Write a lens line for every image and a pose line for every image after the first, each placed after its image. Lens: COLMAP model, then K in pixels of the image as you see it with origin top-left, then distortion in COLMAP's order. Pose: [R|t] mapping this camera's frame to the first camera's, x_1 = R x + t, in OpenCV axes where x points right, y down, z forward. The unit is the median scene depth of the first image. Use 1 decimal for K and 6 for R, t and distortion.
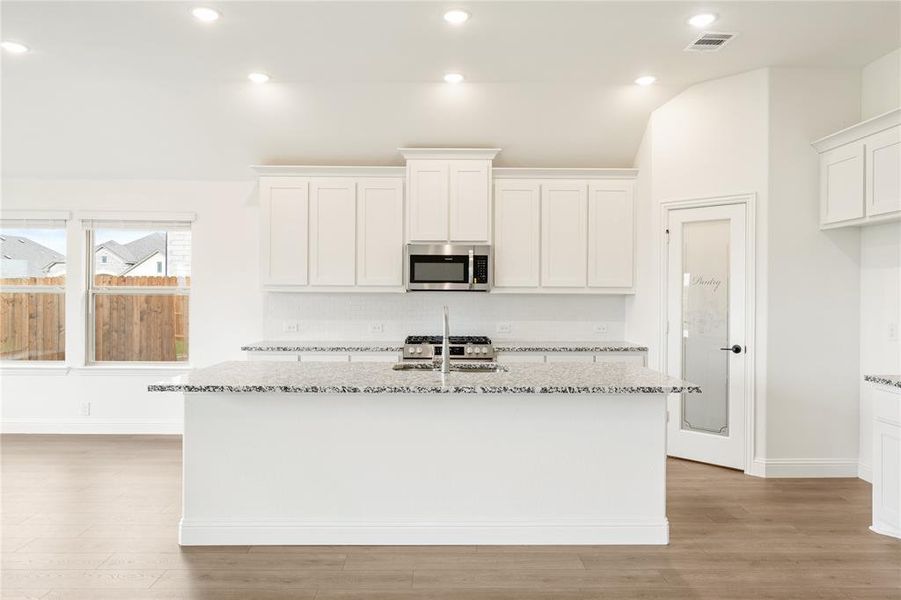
lens RADIAL K [[623.0, 0, 453.0], [0, 623.0, 290.8], [0, 0, 1]] dist [0.000062, -0.000503]
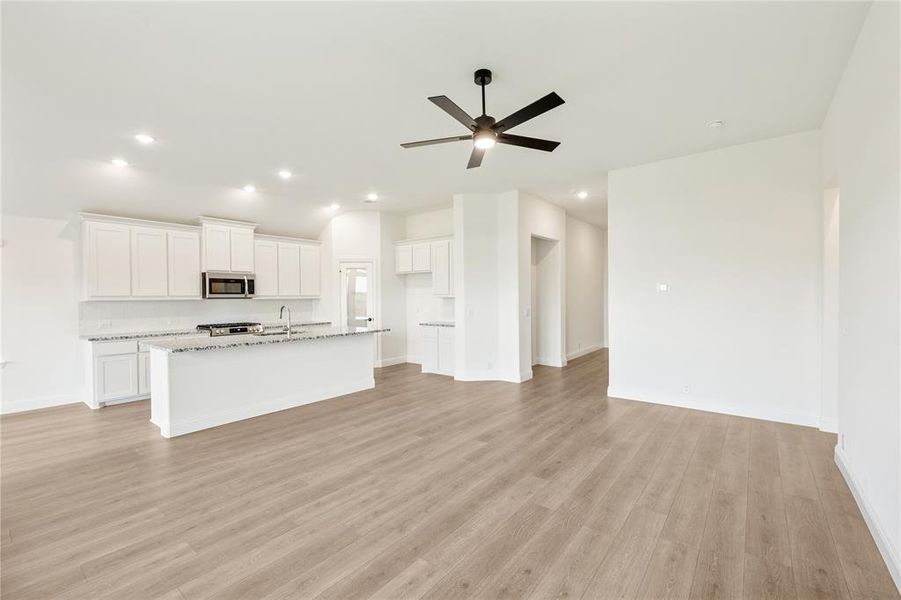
lens RADIAL K [[384.7, 0, 449.1], [0, 384.7, 302.7], [0, 0, 1]] dist [-0.000963, -0.000319]
pose [[0.631776, -0.022715, 0.774818, -0.470429], [0.011272, 0.999734, 0.020119, -0.002465], [-0.775069, -0.003977, 0.631864, -0.206805]]
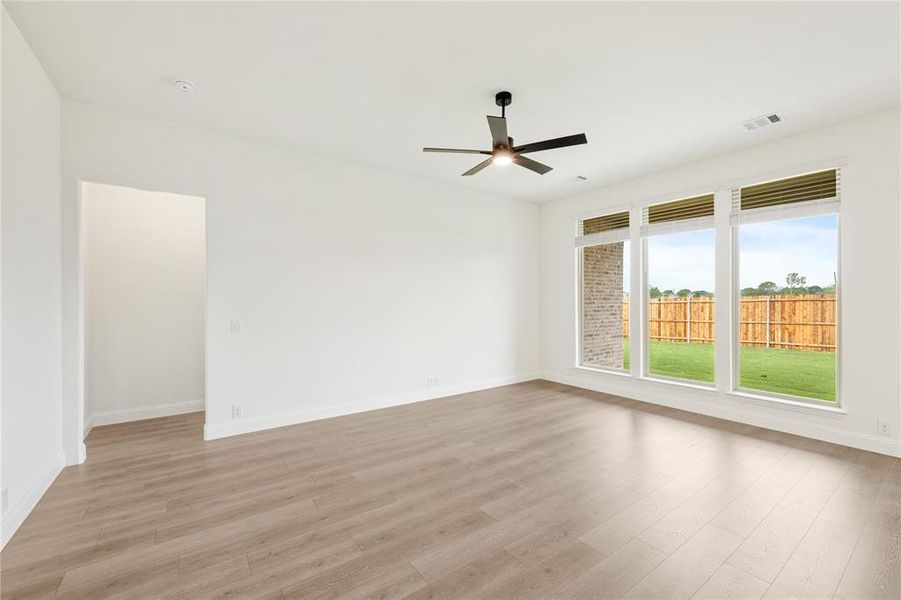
lens RADIAL K [[366.0, 0, 449.5], [0, 366.0, 298.7], [0, 0, 1]] dist [0.000168, 0.000481]
pose [[-0.824185, -0.008794, -0.566252, 0.335728], [-0.005667, 0.999957, -0.007281, 0.001783], [0.566292, -0.002792, -0.824200, 0.484274]]
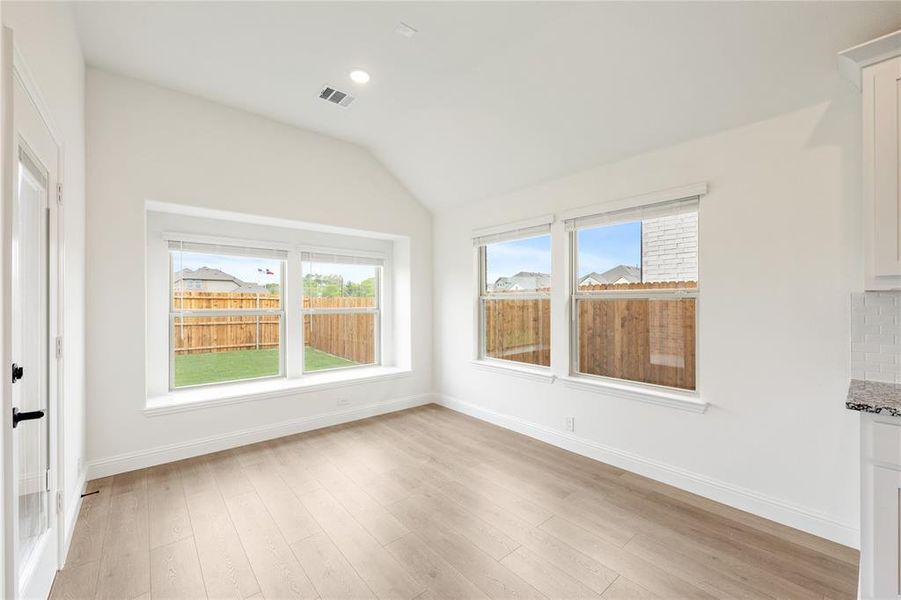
lens RADIAL K [[366.0, 0, 454.6], [0, 366.0, 302.6], [0, 0, 1]] dist [0.000168, 0.000481]
pose [[0.648605, -0.006793, -0.761095, -0.299666], [0.008140, 0.999965, -0.001988, 0.009778], [0.761081, -0.004906, 0.648638, 0.542948]]
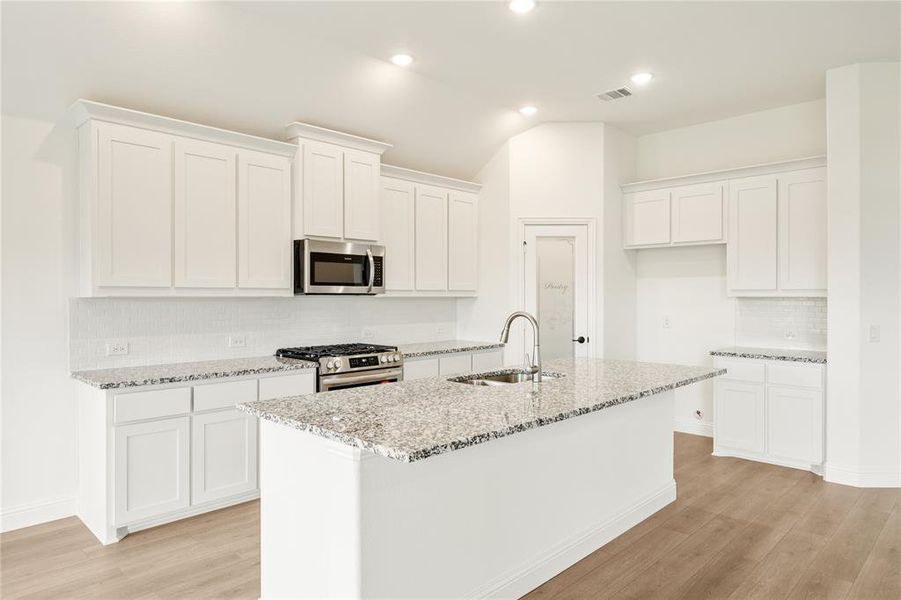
lens RADIAL K [[566.8, 0, 444.6], [0, 566.8, 298.4], [0, 0, 1]] dist [-0.003549, 0.004785]
pose [[0.706665, -0.007939, 0.707504, -0.468916], [0.001401, 0.999951, 0.009822, -0.002189], [-0.707547, -0.005950, 0.706641, 0.322383]]
